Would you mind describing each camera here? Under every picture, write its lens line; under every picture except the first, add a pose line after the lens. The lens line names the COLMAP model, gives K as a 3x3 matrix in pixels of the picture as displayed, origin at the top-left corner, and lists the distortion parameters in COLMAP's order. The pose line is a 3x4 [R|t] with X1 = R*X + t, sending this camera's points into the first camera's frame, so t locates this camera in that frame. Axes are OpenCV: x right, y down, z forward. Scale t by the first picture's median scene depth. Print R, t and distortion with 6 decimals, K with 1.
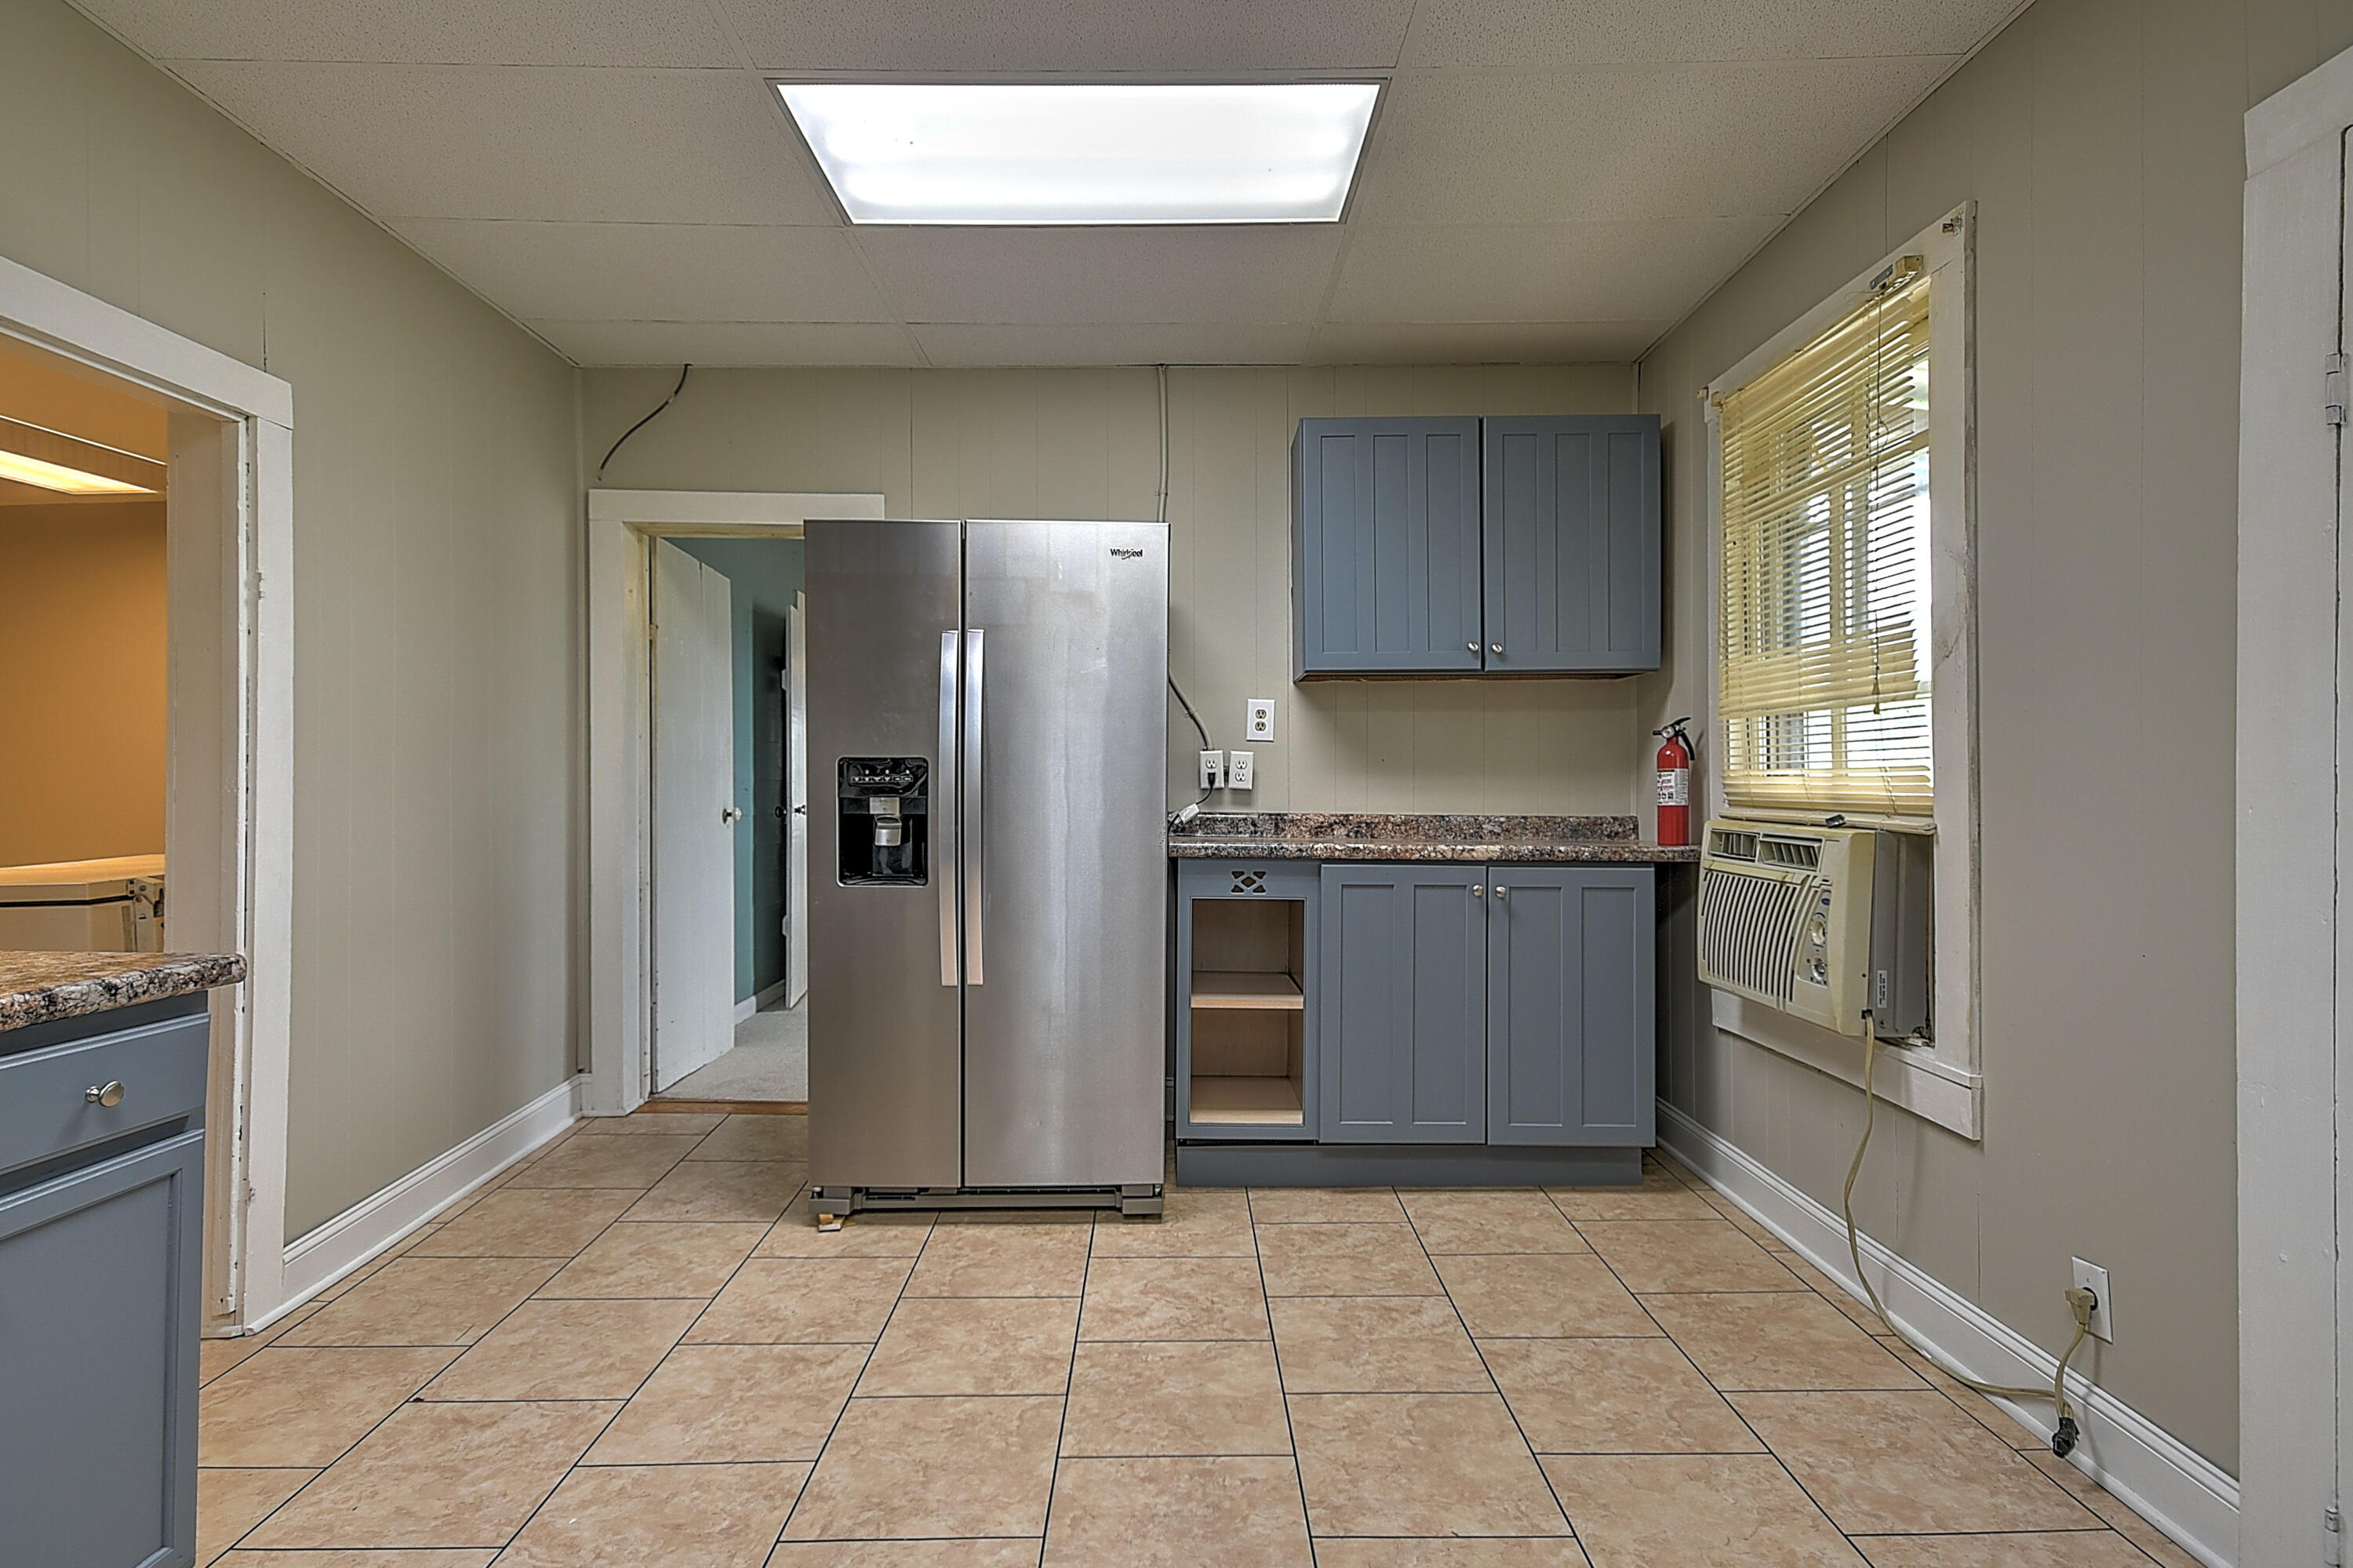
lens RADIAL K [[1159.2, 0, 1179.6], [0, 1159.2, 777.6], [0, 0, 1]] dist [0.025311, 0.000625]
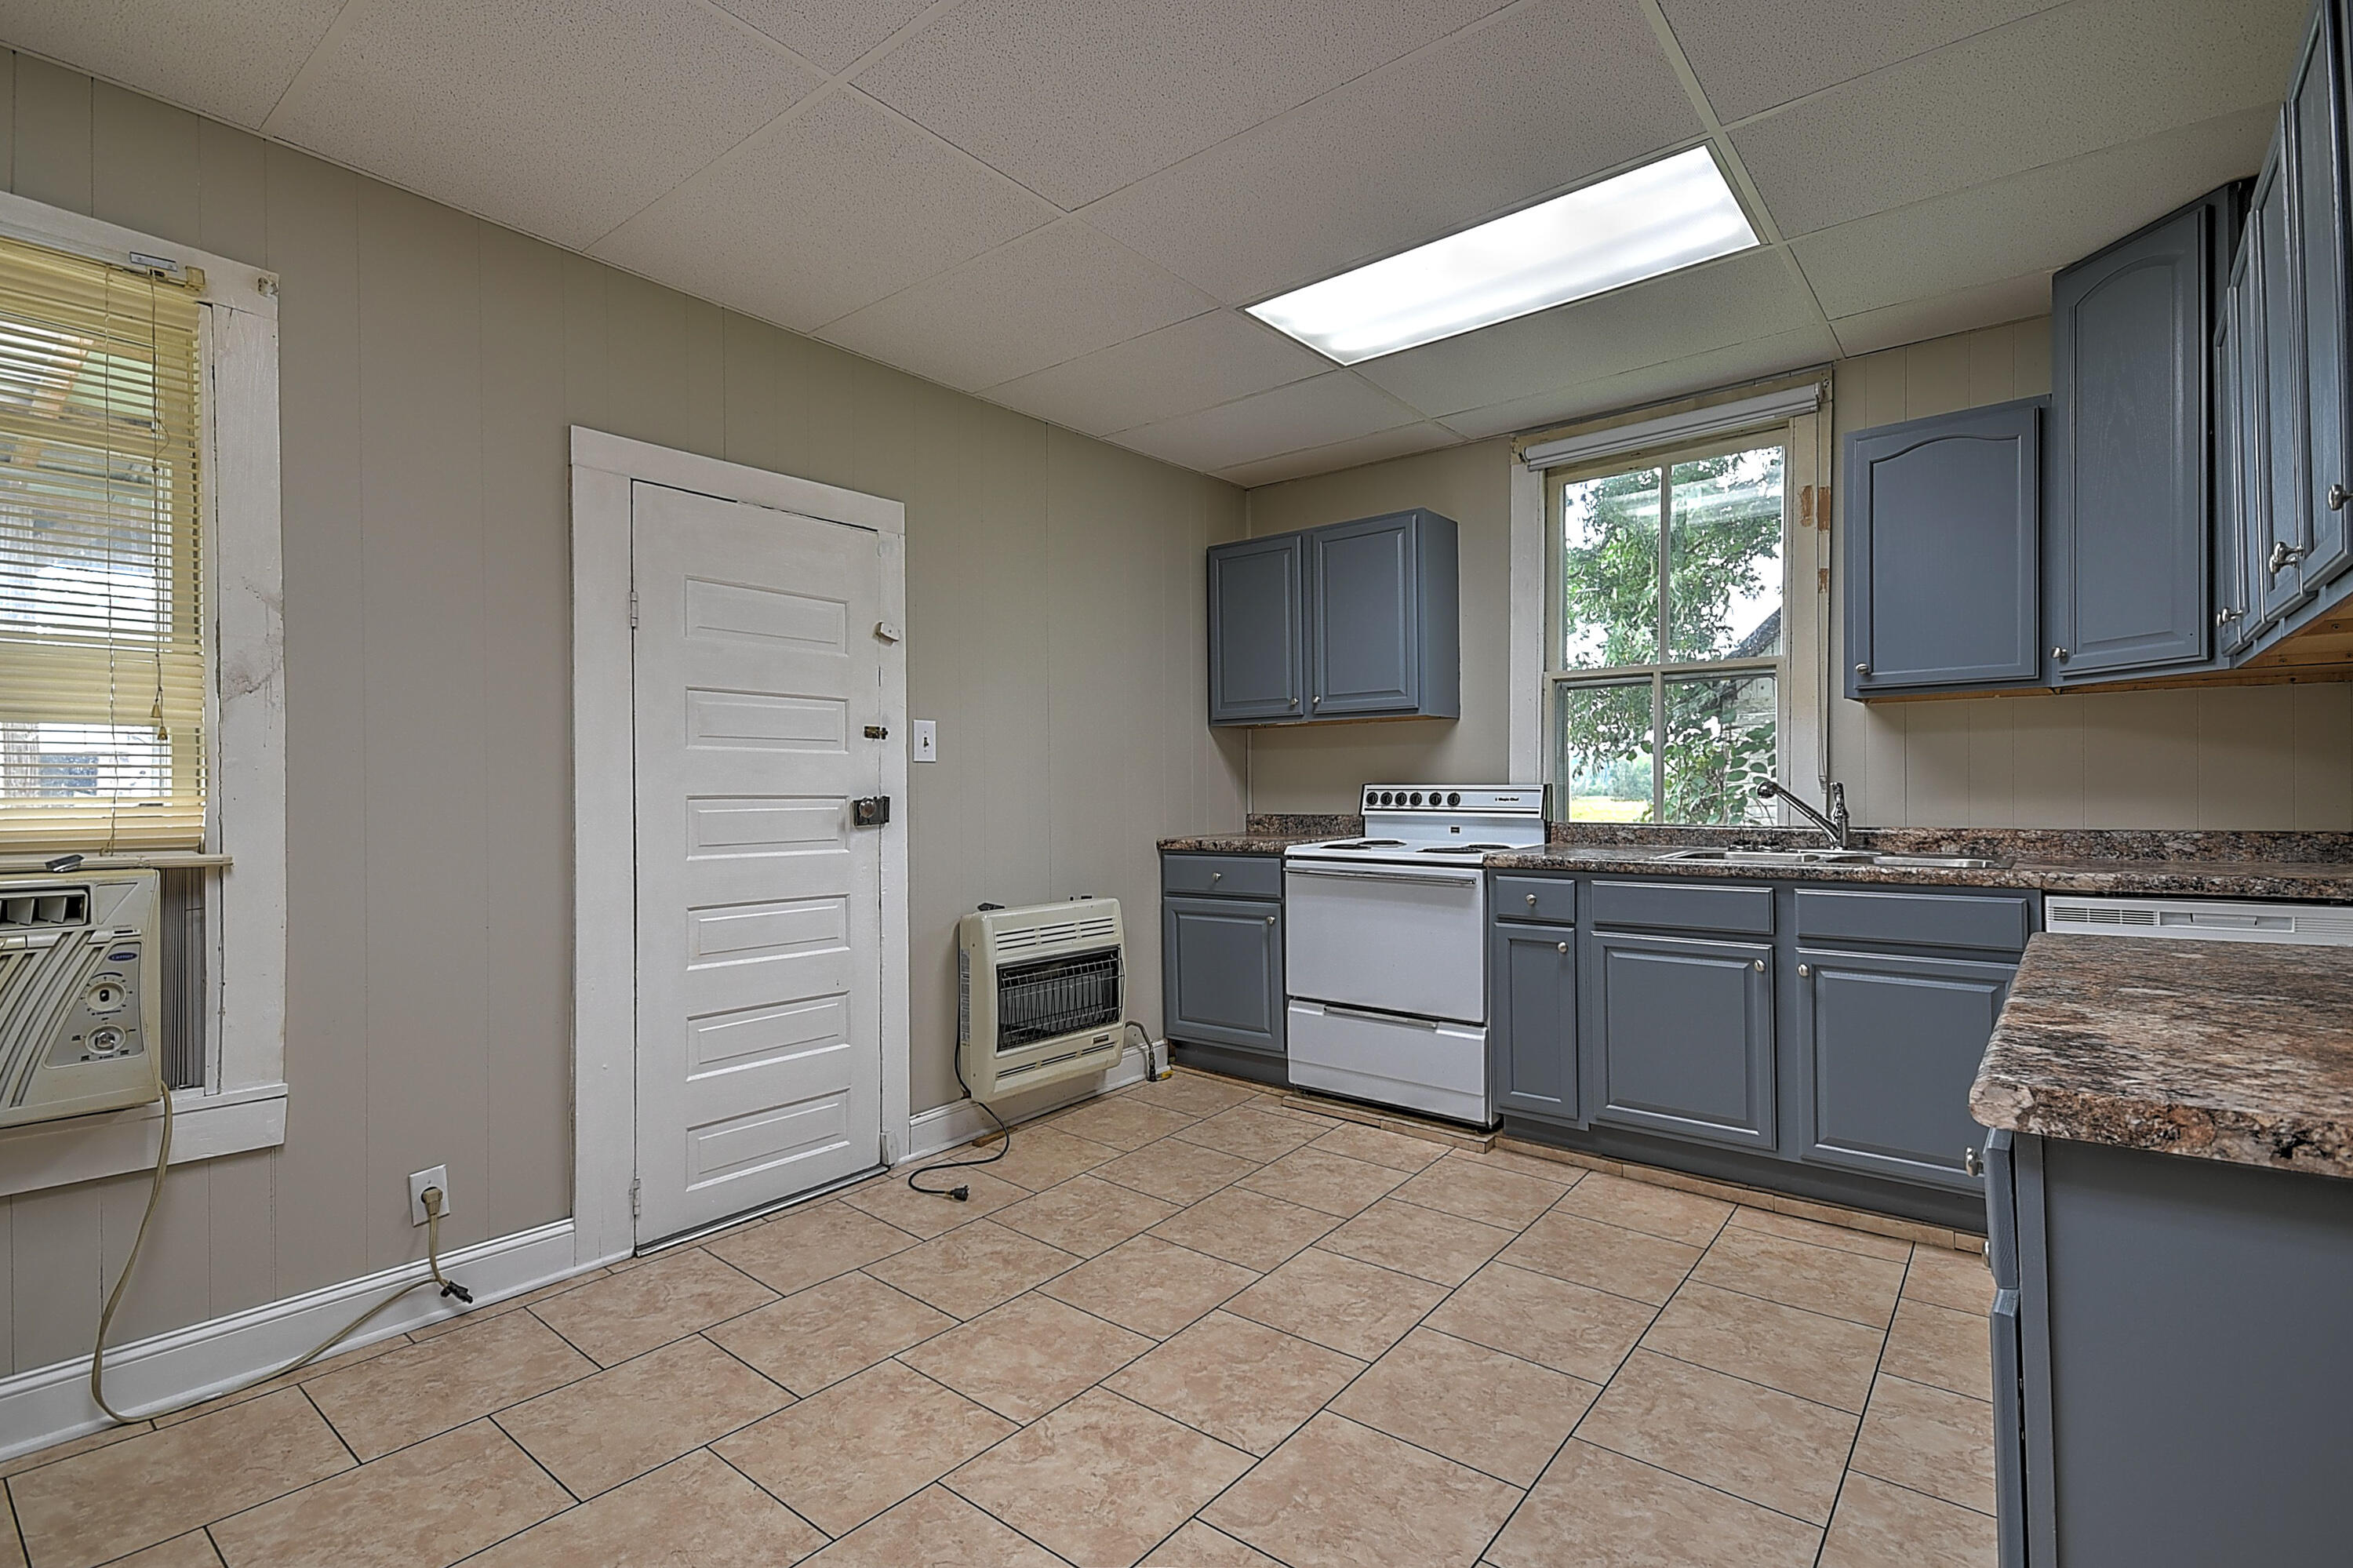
lens RADIAL K [[1075.9, 0, 1182.2], [0, 1075.9, 787.5], [0, 0, 1]] dist [0.004756, -0.000161]
pose [[-0.766565, 0.003332, 0.642158, -0.587561], [0.000247, 0.999988, -0.004894, -0.013532], [-0.642166, -0.003593, -0.766557, 1.215905]]
